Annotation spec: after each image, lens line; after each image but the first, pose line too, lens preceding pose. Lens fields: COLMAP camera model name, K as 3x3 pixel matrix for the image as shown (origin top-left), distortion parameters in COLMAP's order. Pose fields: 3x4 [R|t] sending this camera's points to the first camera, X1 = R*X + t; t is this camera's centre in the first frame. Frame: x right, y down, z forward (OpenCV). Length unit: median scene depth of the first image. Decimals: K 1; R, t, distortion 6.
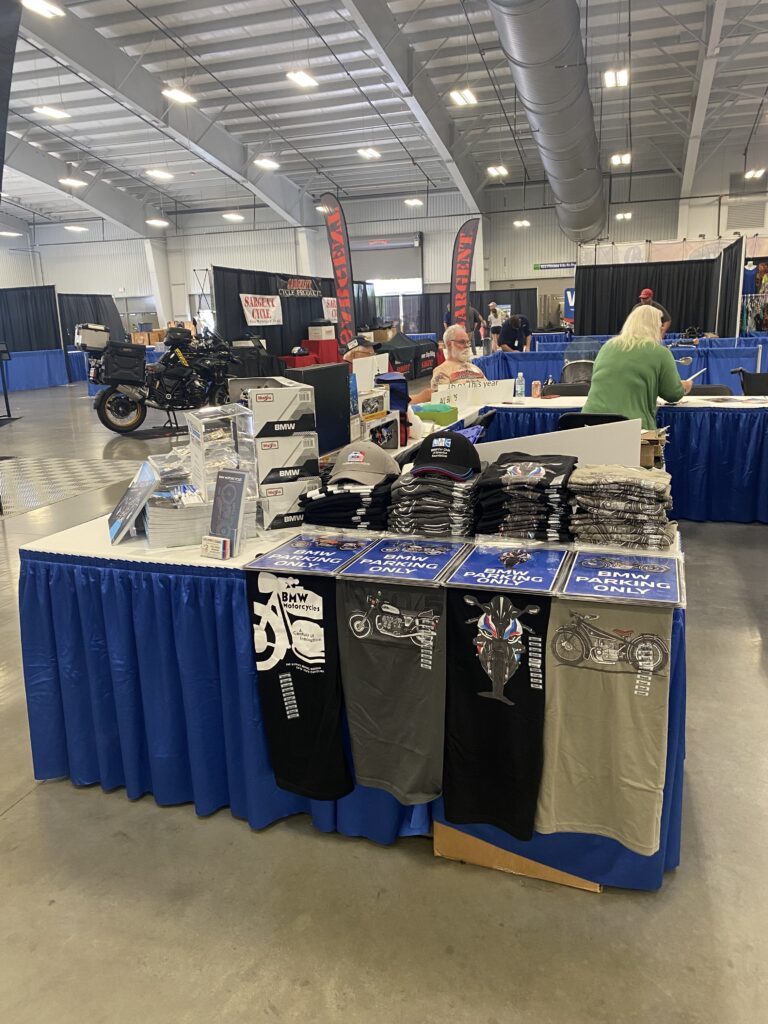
lens RADIAL K [[795.4, 0, 386.1], [0, 795.4, 503.0], [0, 0, 1]] dist [0.035250, -0.029312]
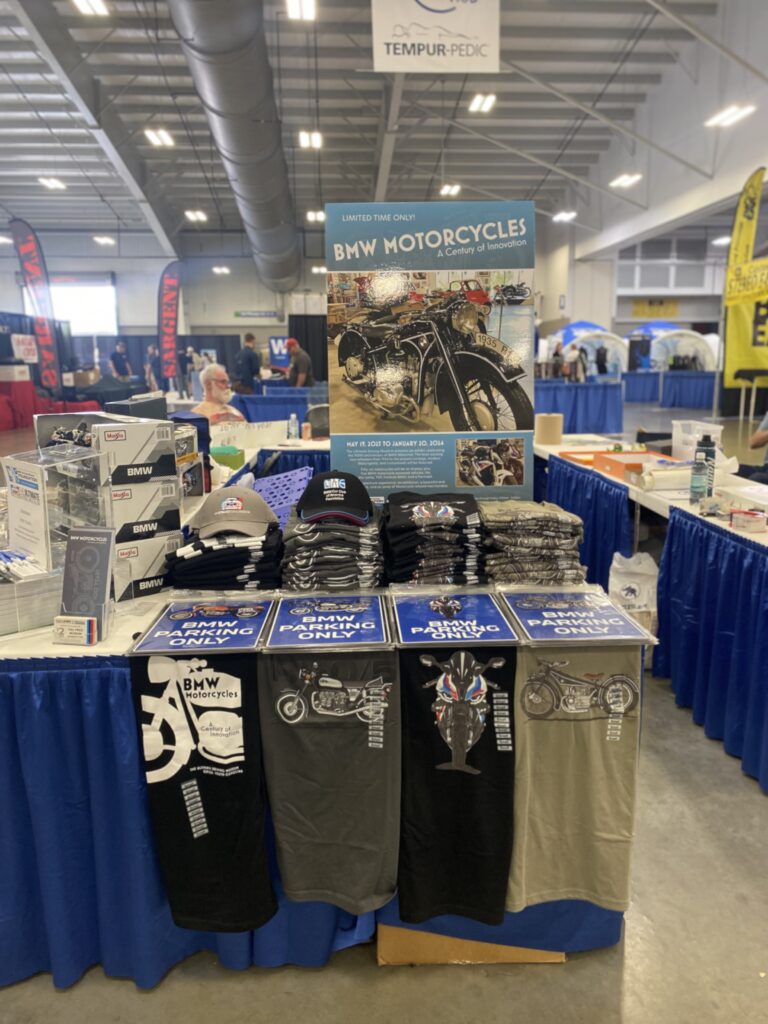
lens RADIAL K [[784.8, 0, 384.0], [0, 784.8, 512.0], [0, 0, 1]] dist [0.032253, -0.026646]
pose [[0.924255, -0.048376, 0.378699, -0.226272], [0.065421, 0.997336, -0.032264, -0.013675], [-0.376129, 0.054595, 0.924957, 0.188384]]
